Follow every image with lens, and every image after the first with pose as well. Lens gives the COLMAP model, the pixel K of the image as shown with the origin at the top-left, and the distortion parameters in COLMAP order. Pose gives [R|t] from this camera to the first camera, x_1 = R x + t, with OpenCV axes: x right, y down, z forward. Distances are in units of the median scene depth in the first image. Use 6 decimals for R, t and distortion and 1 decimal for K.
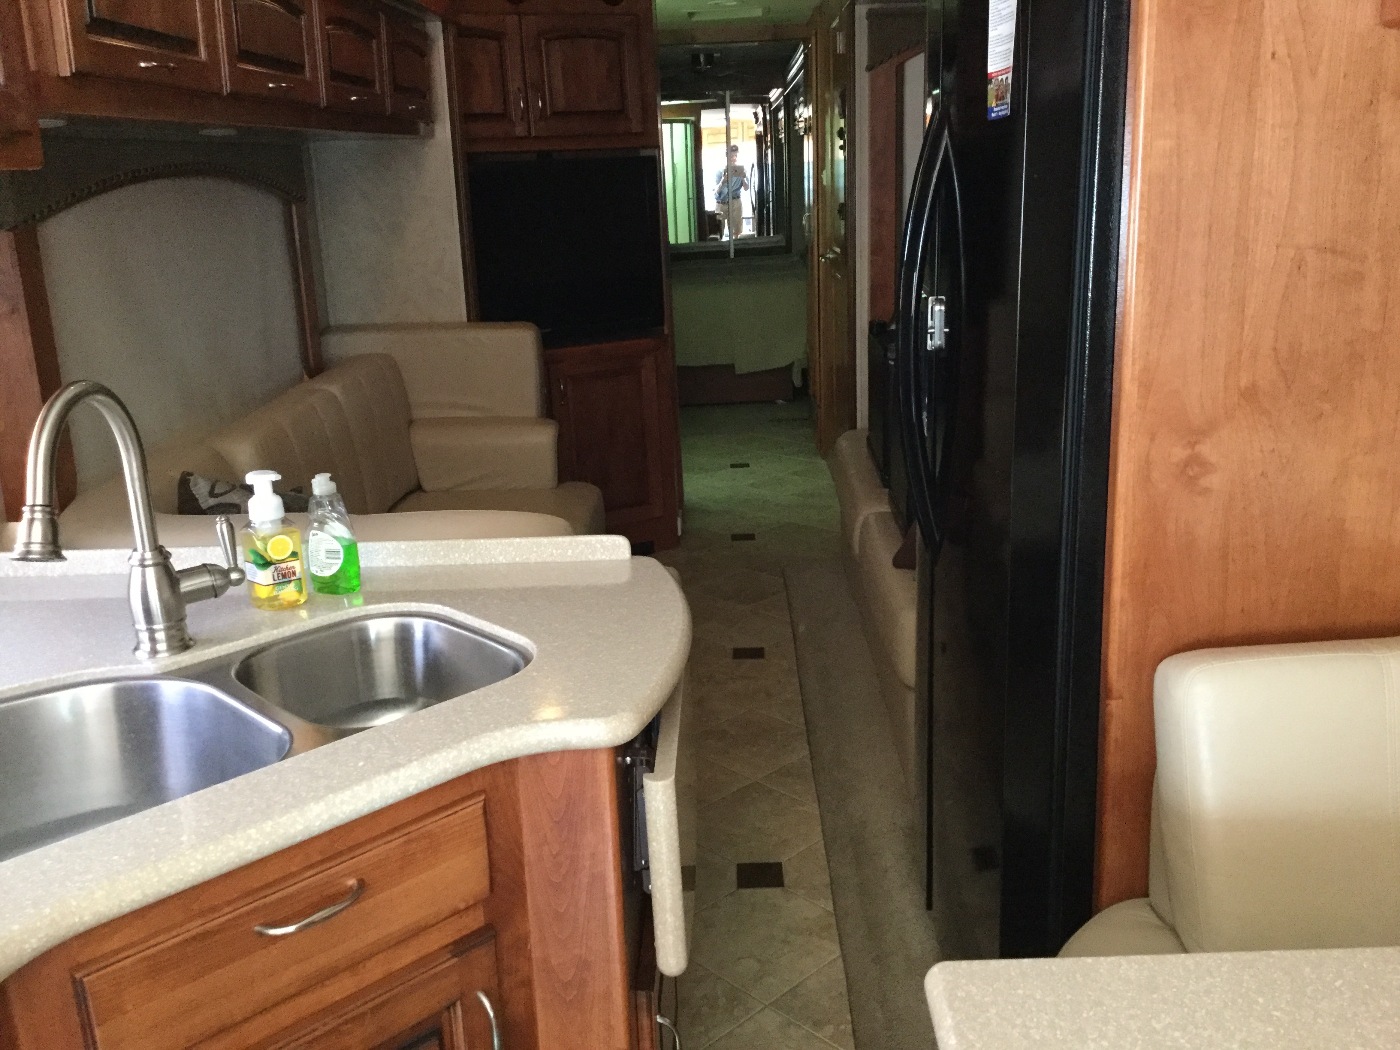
lens RADIAL K [[1261.0, 0, 700.0], [0, 1261.0, 525.0], [0, 0, 1]] dist [0.118927, -0.213112]
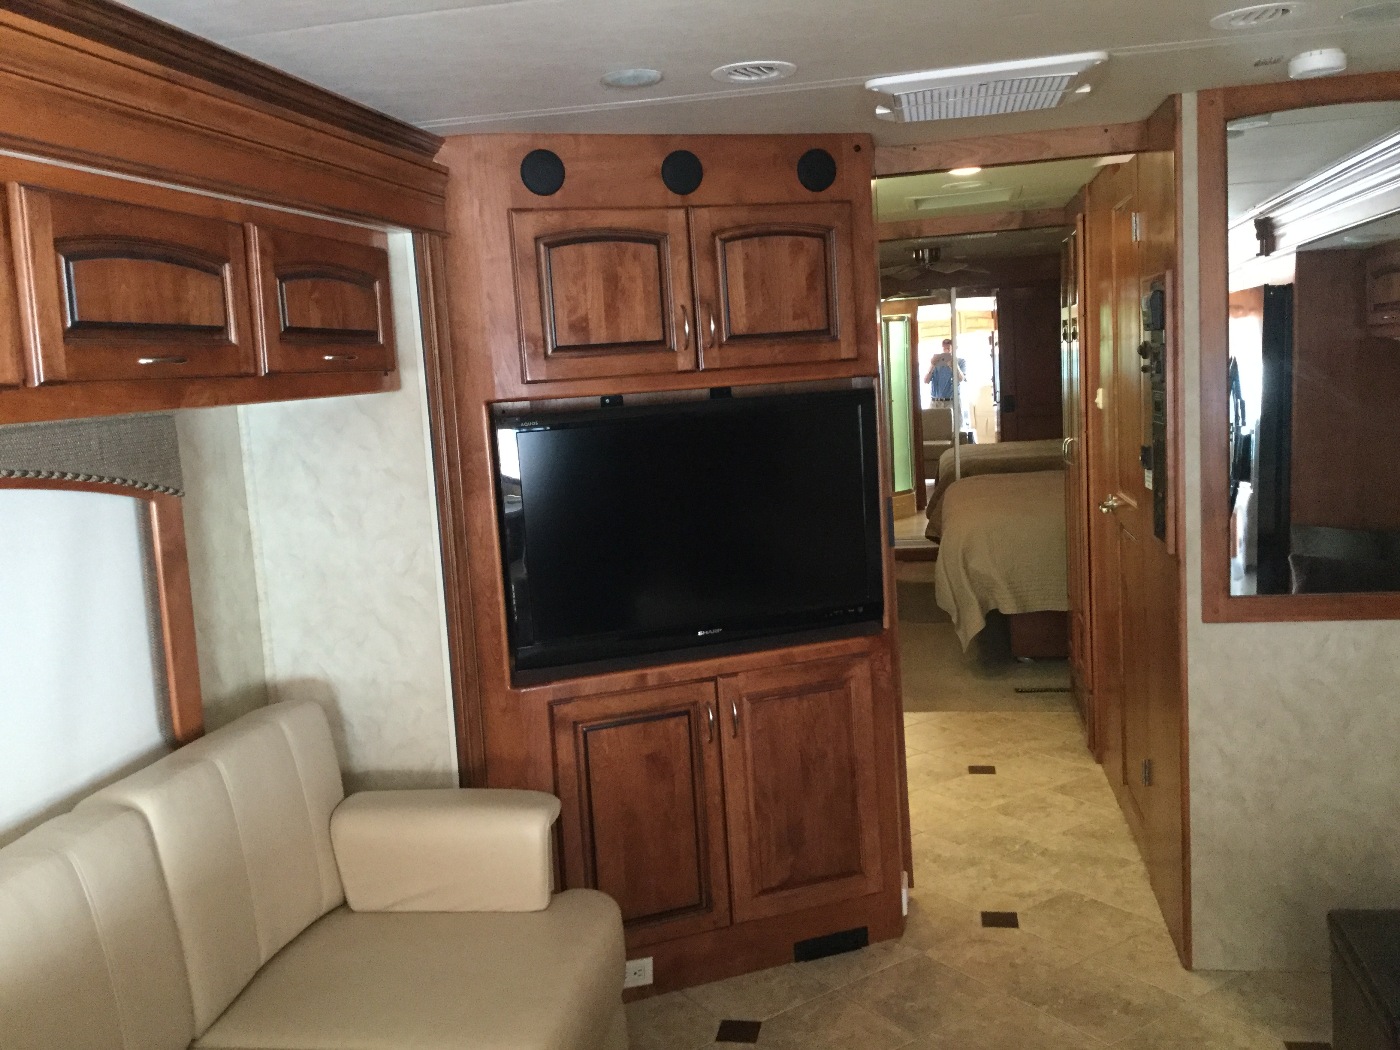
lens RADIAL K [[1261.0, 0, 700.0], [0, 1261.0, 525.0], [0, 0, 1]] dist [0.118927, -0.213112]
pose [[0.986668, 0.002346, -0.162728, -0.015338], [-0.024997, 0.990216, -0.137288, -0.115508], [0.160814, 0.139525, 0.977073, 0.303347]]
